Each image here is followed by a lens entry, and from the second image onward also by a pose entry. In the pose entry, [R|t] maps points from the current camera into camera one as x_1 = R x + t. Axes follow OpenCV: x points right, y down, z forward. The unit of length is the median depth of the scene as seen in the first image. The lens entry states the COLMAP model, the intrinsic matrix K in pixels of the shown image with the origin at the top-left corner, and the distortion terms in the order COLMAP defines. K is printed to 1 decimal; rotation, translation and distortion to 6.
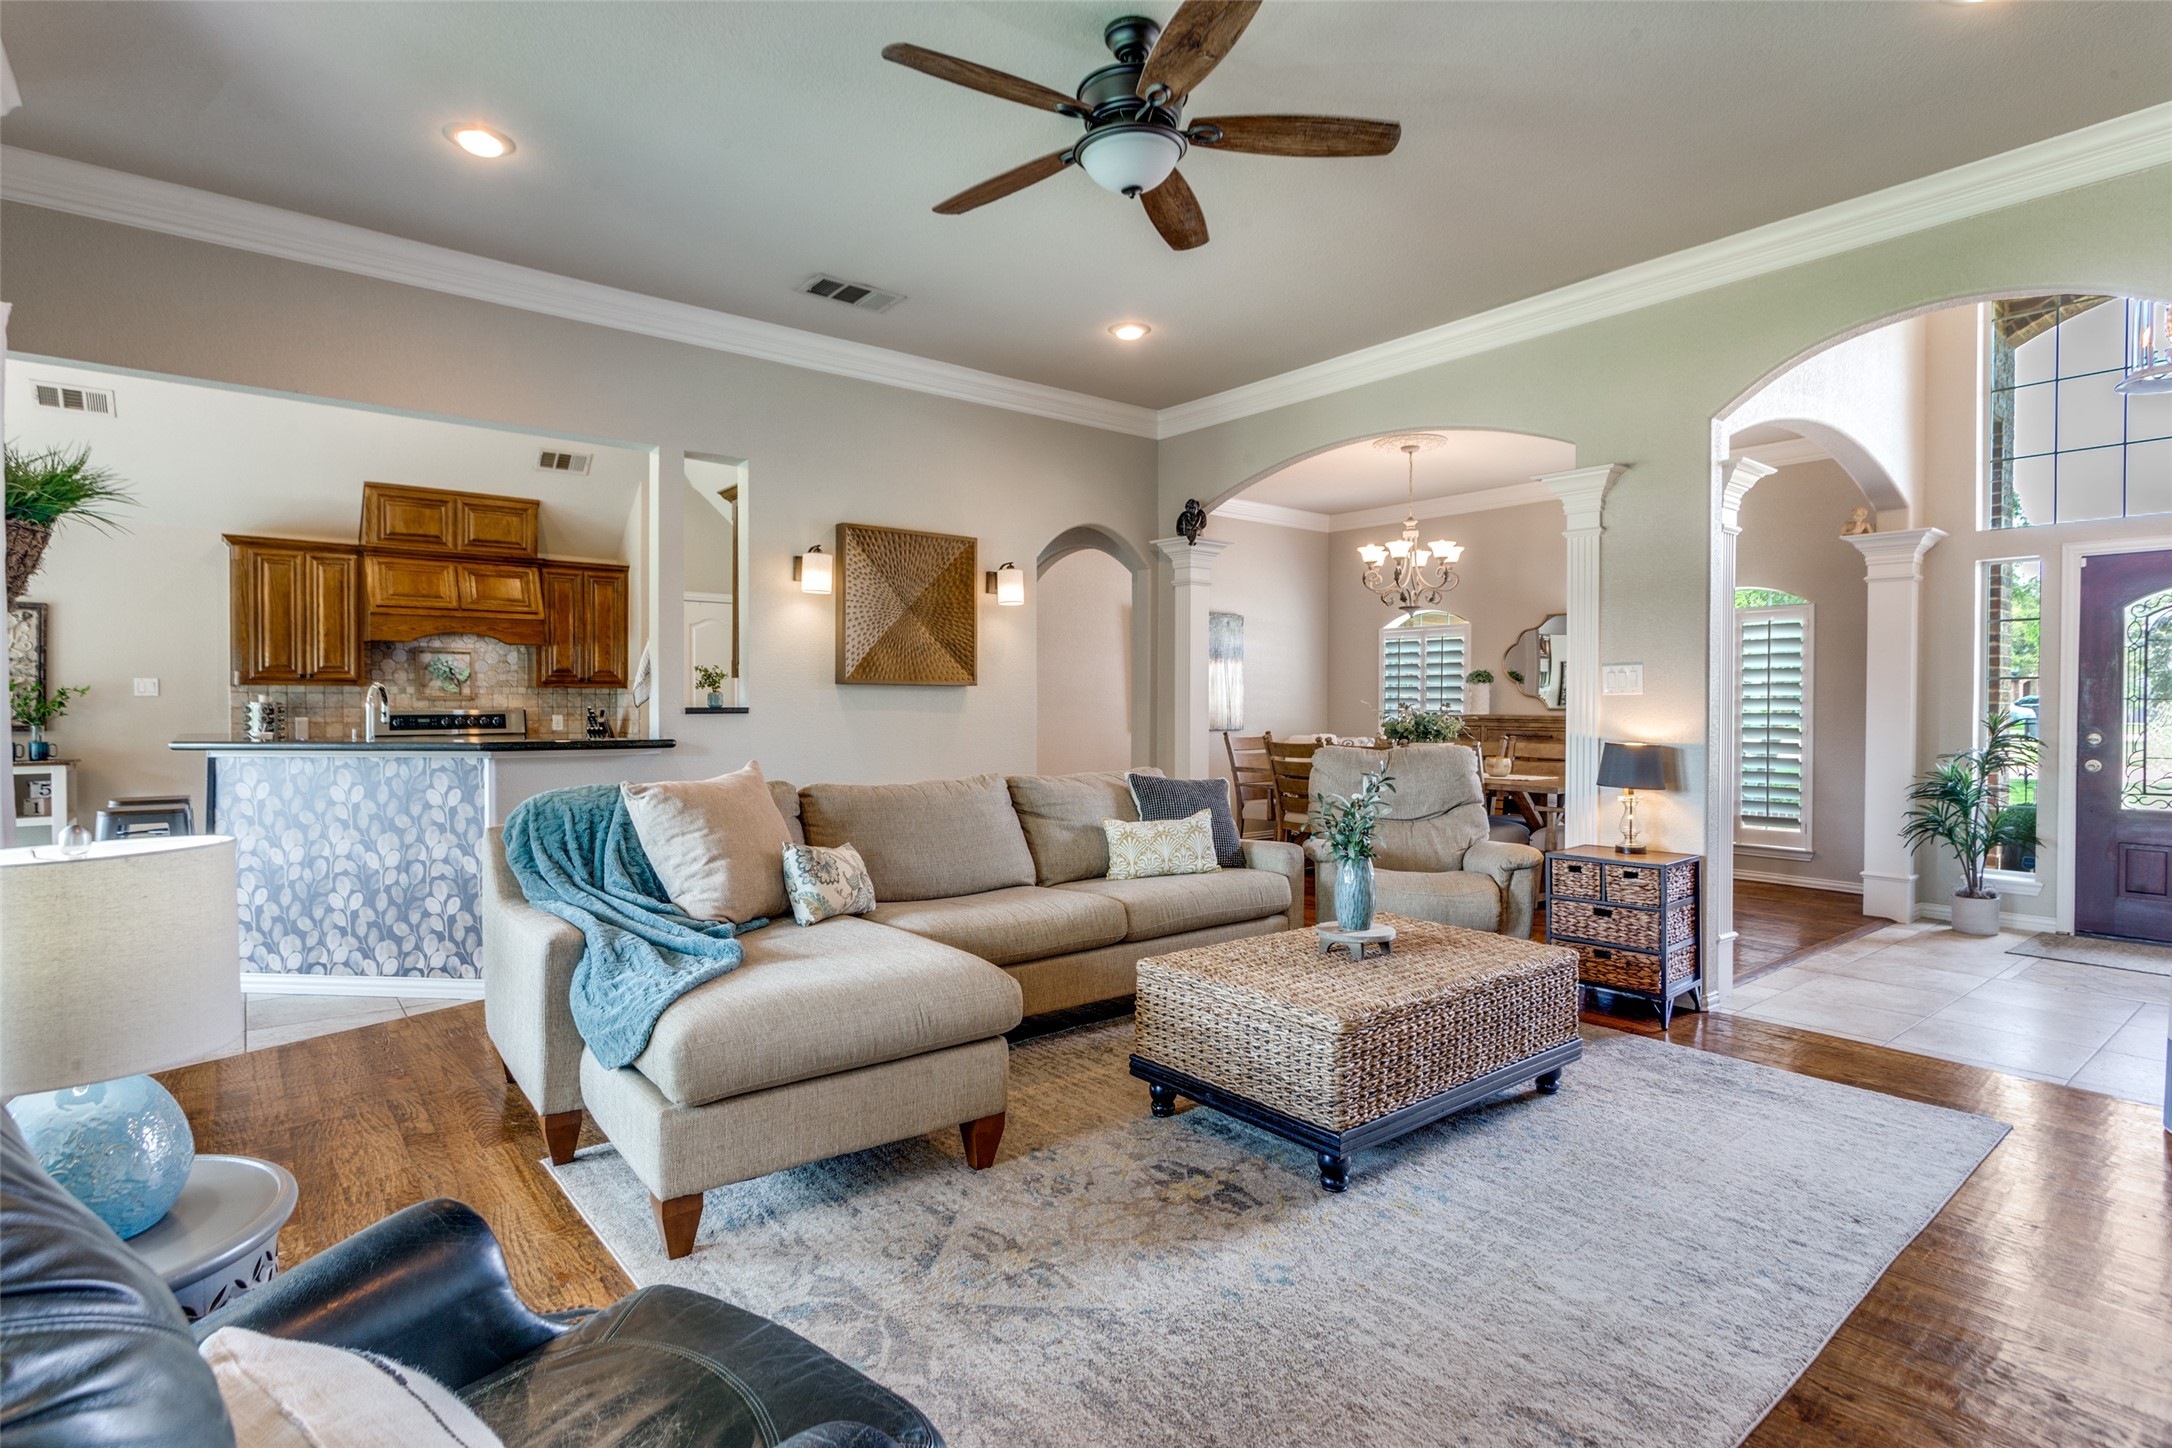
lens RADIAL K [[1077.1, 0, 1078.4], [0, 1077.1, 711.8], [0, 0, 1]] dist [-0.010285, 0.005512]
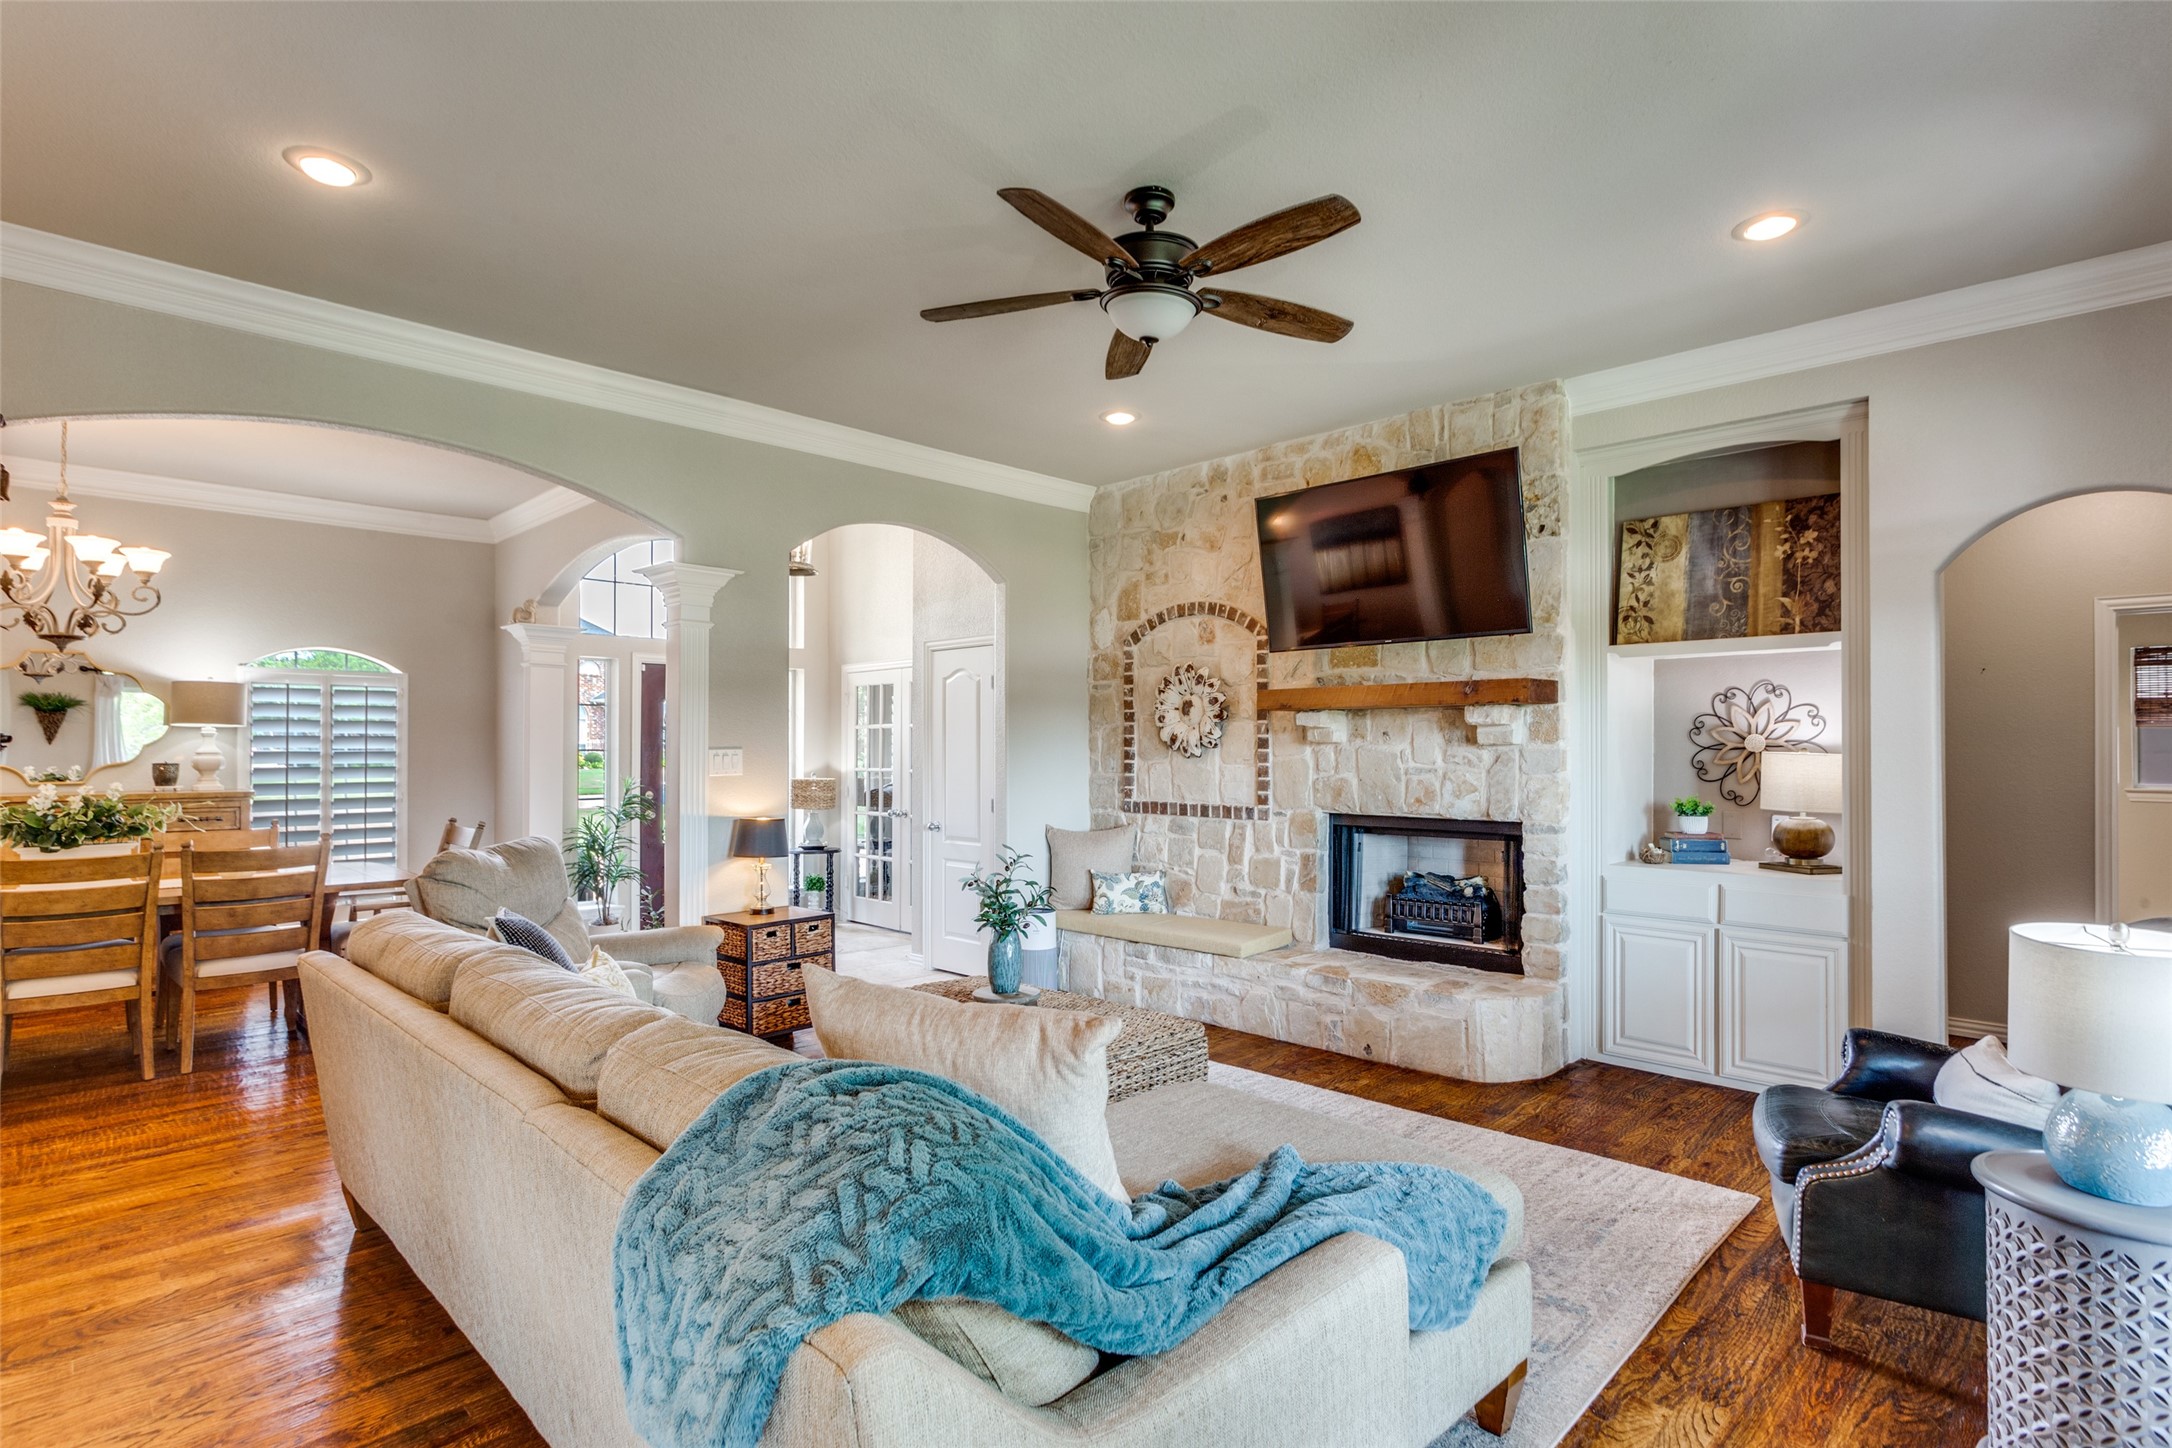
lens RADIAL K [[1077.1, 0, 1096.0], [0, 1077.1, 734.3], [0, 0, 1]] dist [-0.010285, 0.005512]
pose [[-0.117006, 0.010874, 0.993072, -0.473851], [0.007875, 0.999919, -0.010021, -0.032432], [-0.993100, 0.006648, -0.117082, 0.547763]]
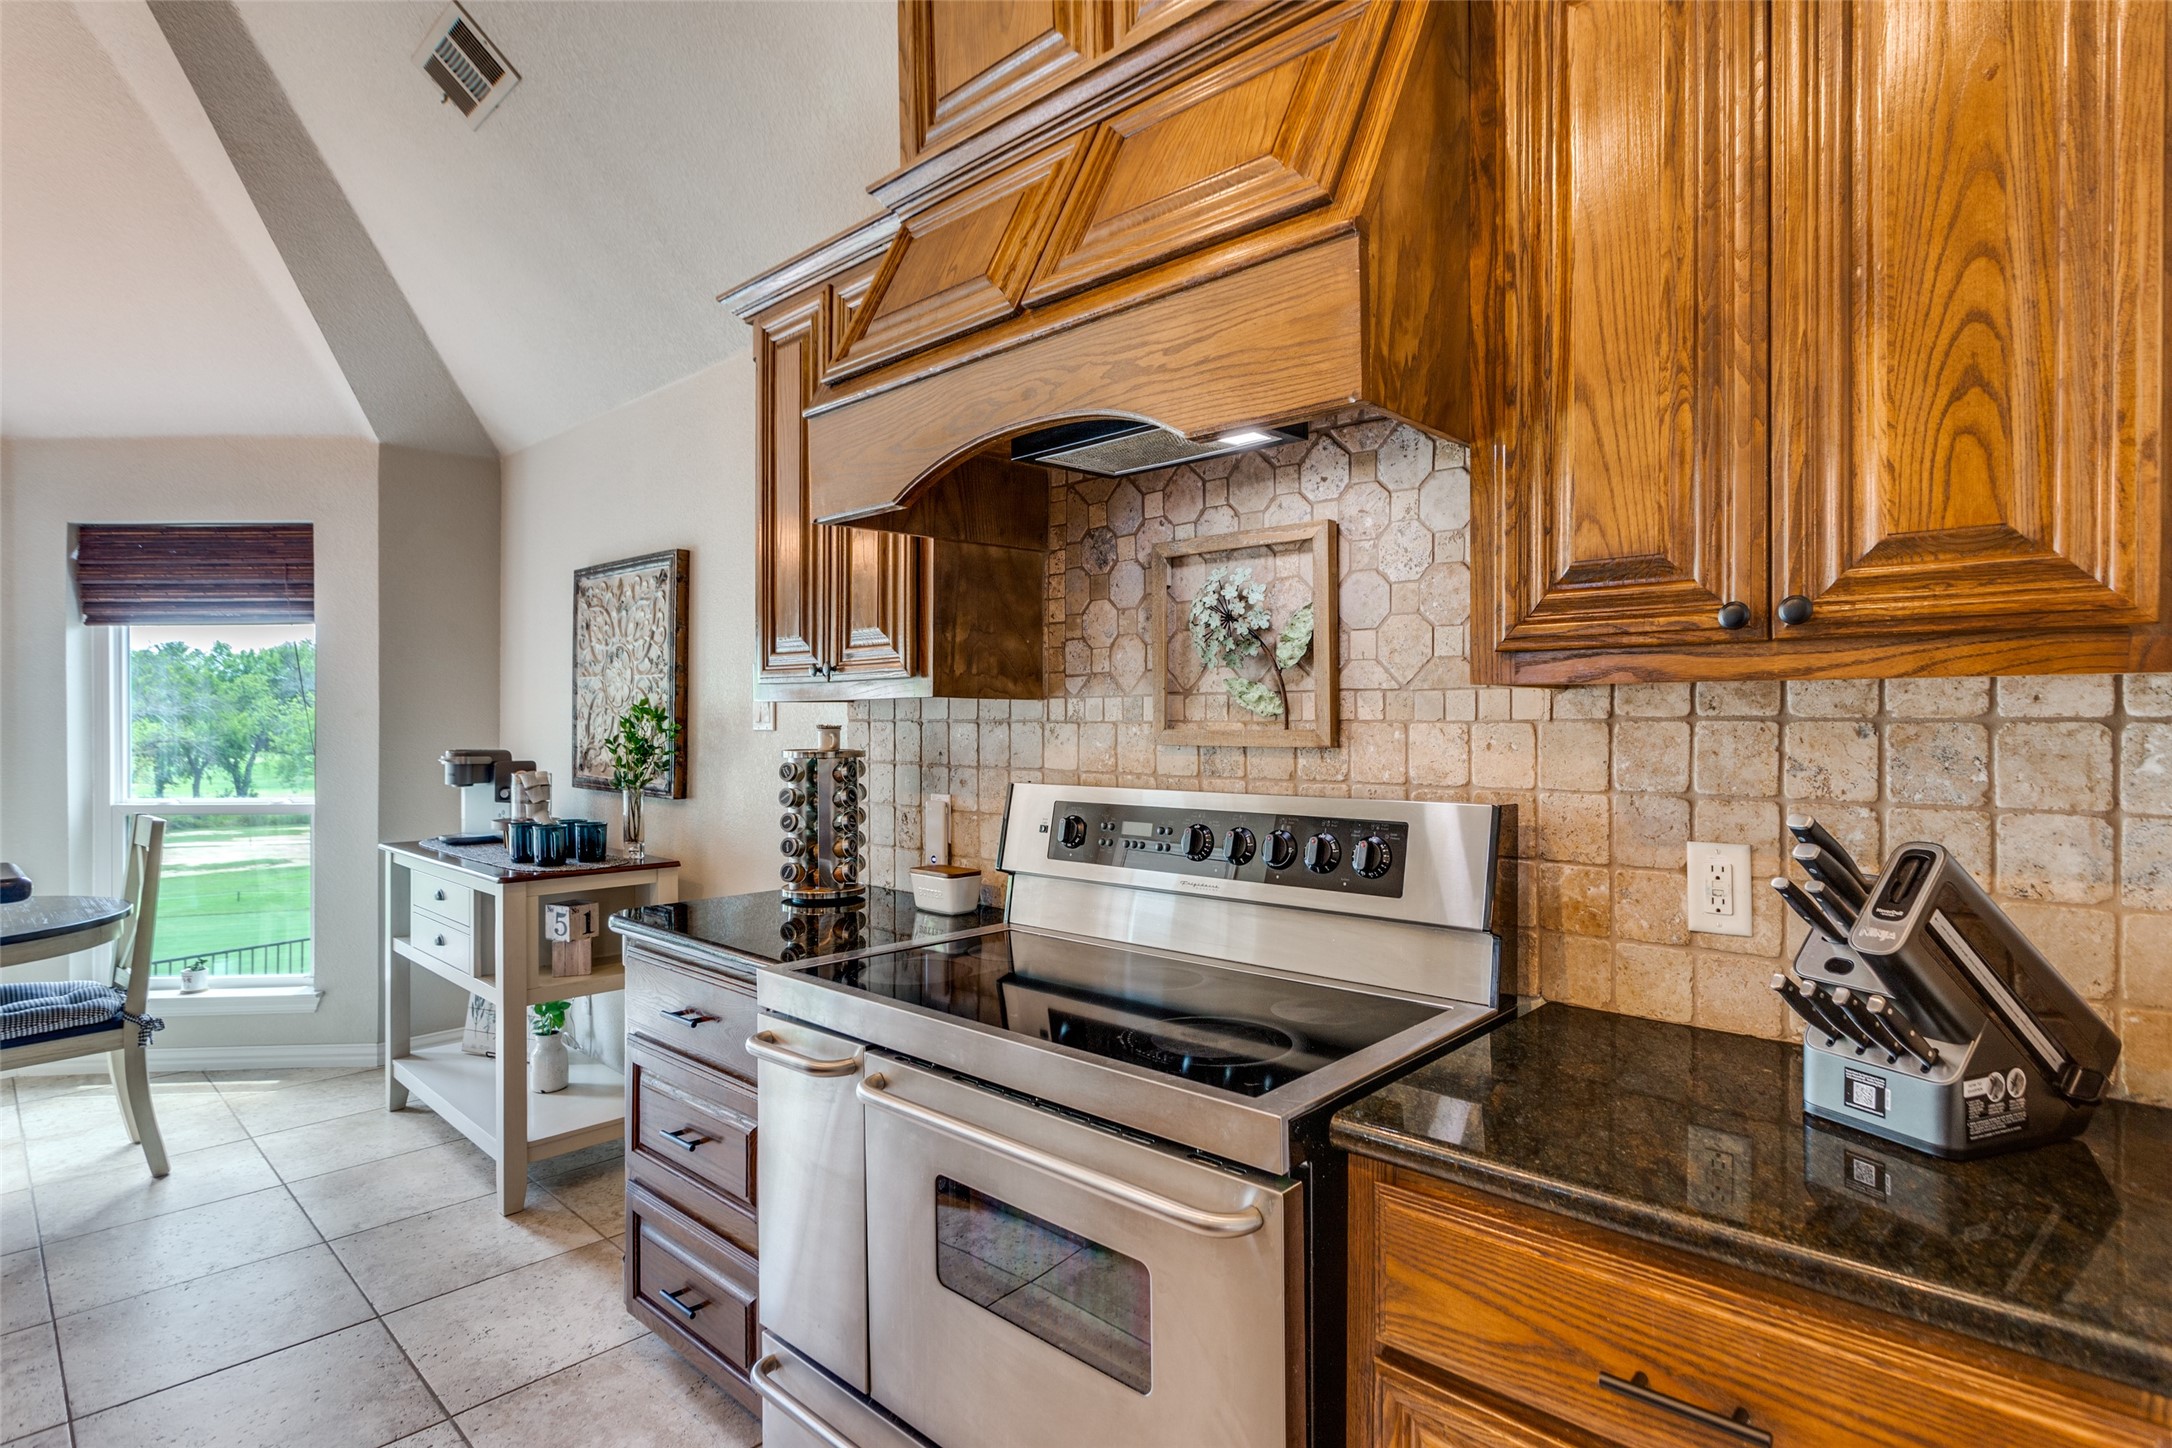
lens RADIAL K [[1077.1, 0, 1077.6], [0, 1077.1, 726.1], [0, 0, 1]] dist [-0.010285, 0.005512]
pose [[0.156405, 0.001491, -0.987692, -0.459680], [-0.007782, 0.999970, 0.000277, -0.020553], [0.987662, 0.007643, 0.156411, 1.208214]]
